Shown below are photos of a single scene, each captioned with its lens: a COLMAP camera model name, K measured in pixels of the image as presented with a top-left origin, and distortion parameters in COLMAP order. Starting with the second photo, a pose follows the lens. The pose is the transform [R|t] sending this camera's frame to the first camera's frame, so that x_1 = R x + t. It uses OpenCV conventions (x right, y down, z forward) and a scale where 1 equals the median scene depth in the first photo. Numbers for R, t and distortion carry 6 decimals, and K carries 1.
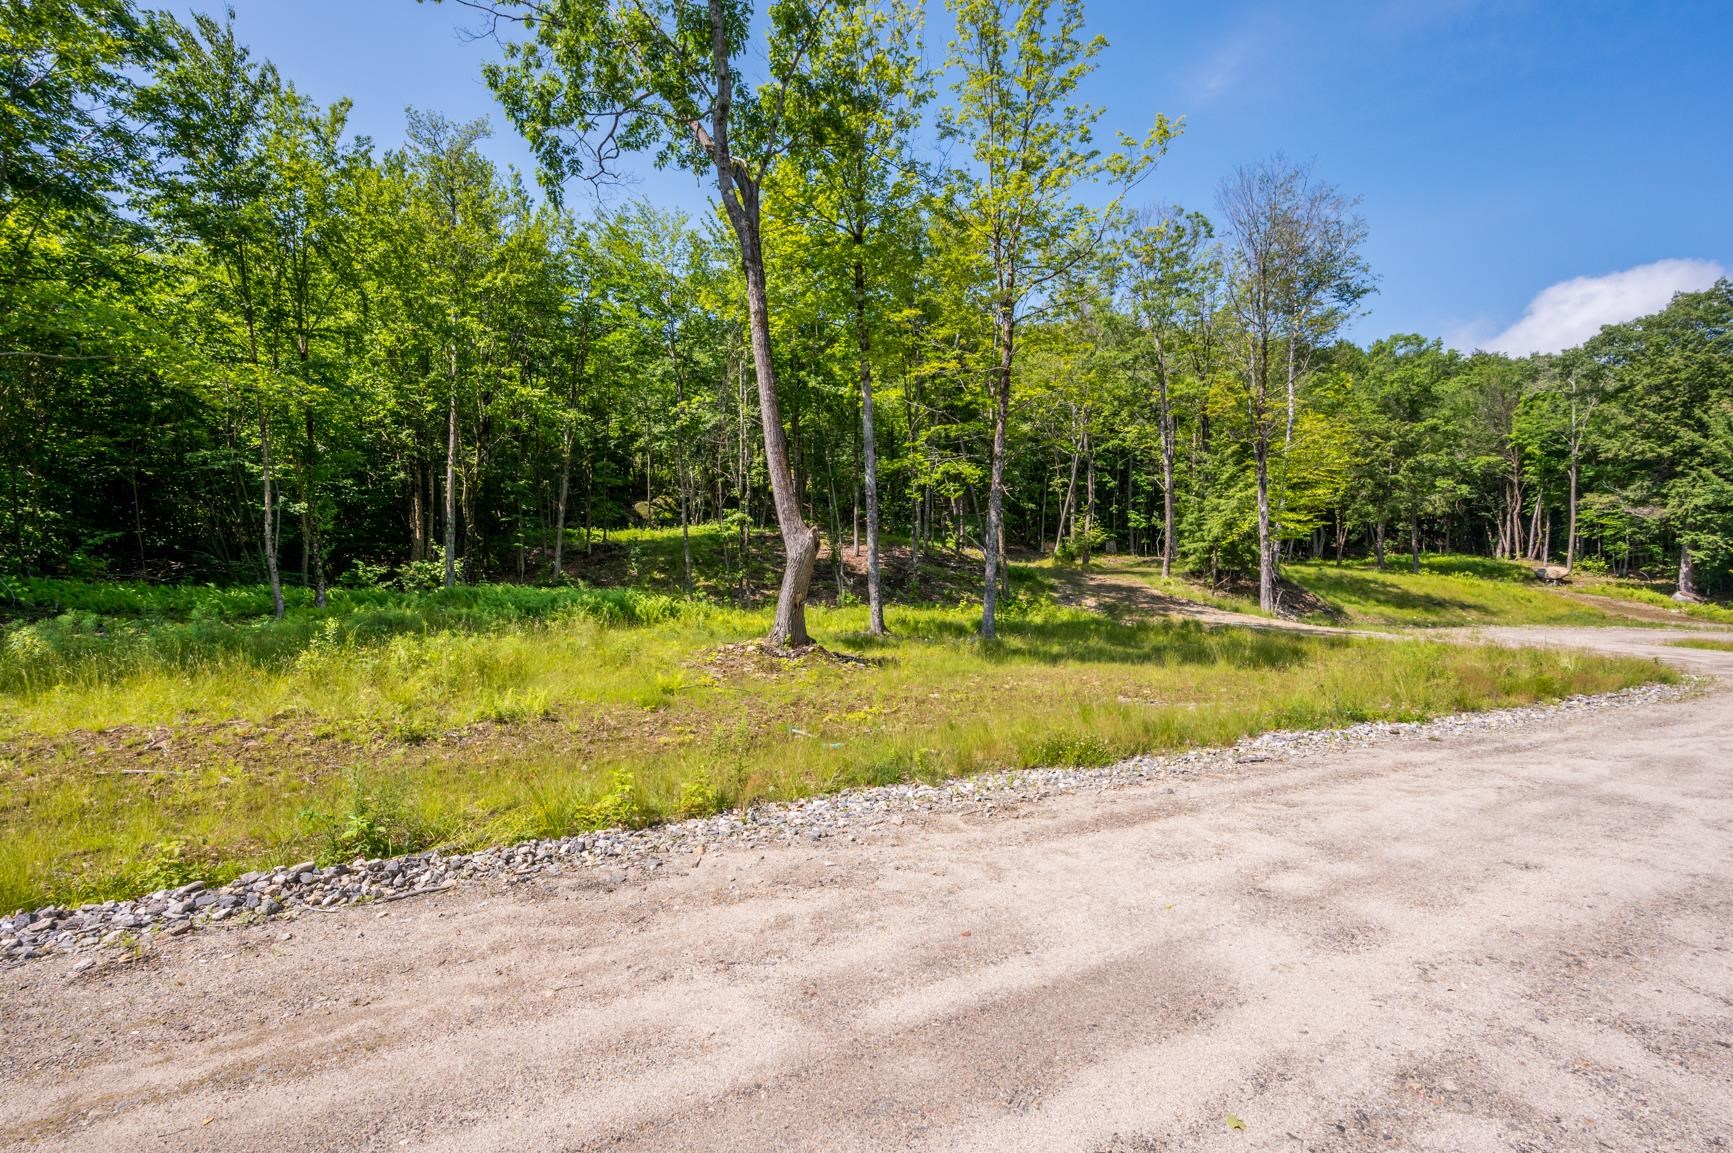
lens RADIAL K [[783.6, 0, 865.4], [0, 783.6, 580.2], [0, 0, 1]] dist [0.001654, 0.000163]
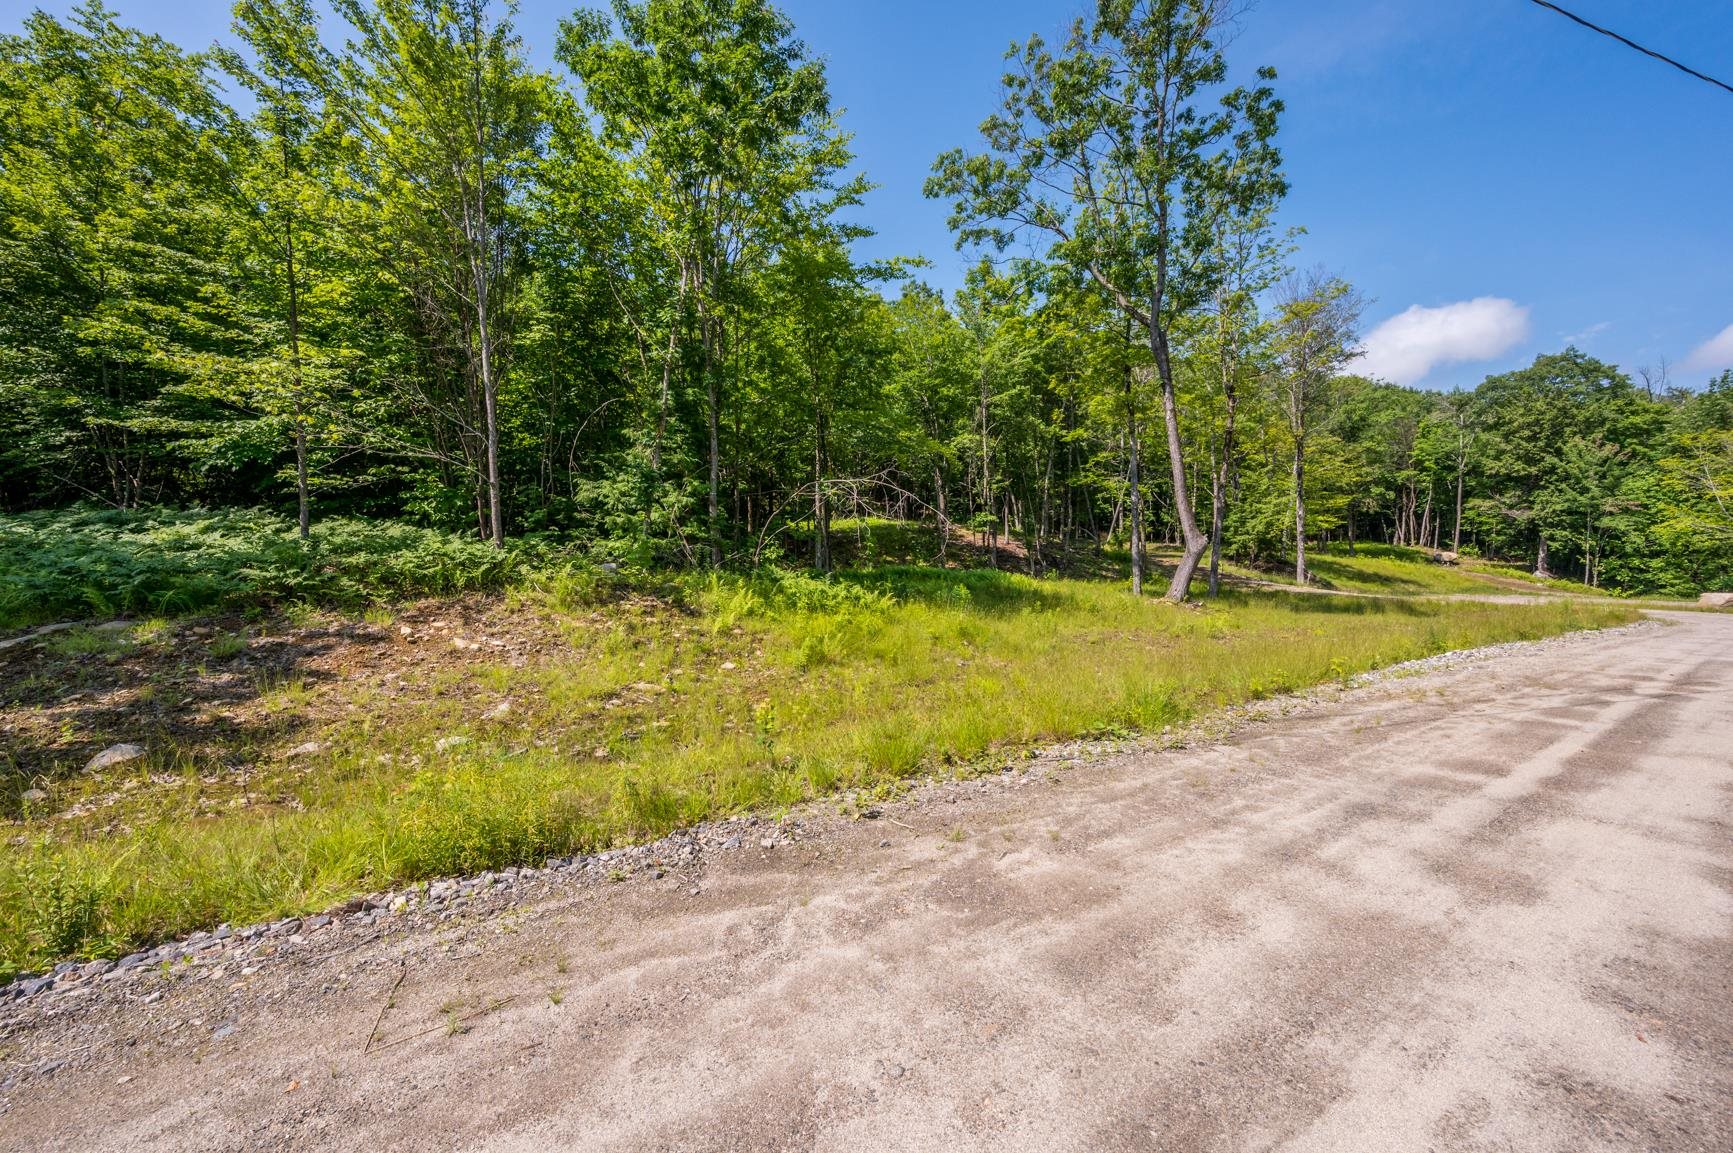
lens RADIAL K [[700.7, 0, 867.8], [0, 700.7, 574.9], [0, 0, 1]] dist [-0.002714, -0.000168]
pose [[0.996225, 0.000509, 0.086804, -0.250234], [-0.002464, 0.999746, 0.022410, -0.002983], [-0.086770, -0.022539, 0.995973, -0.130288]]
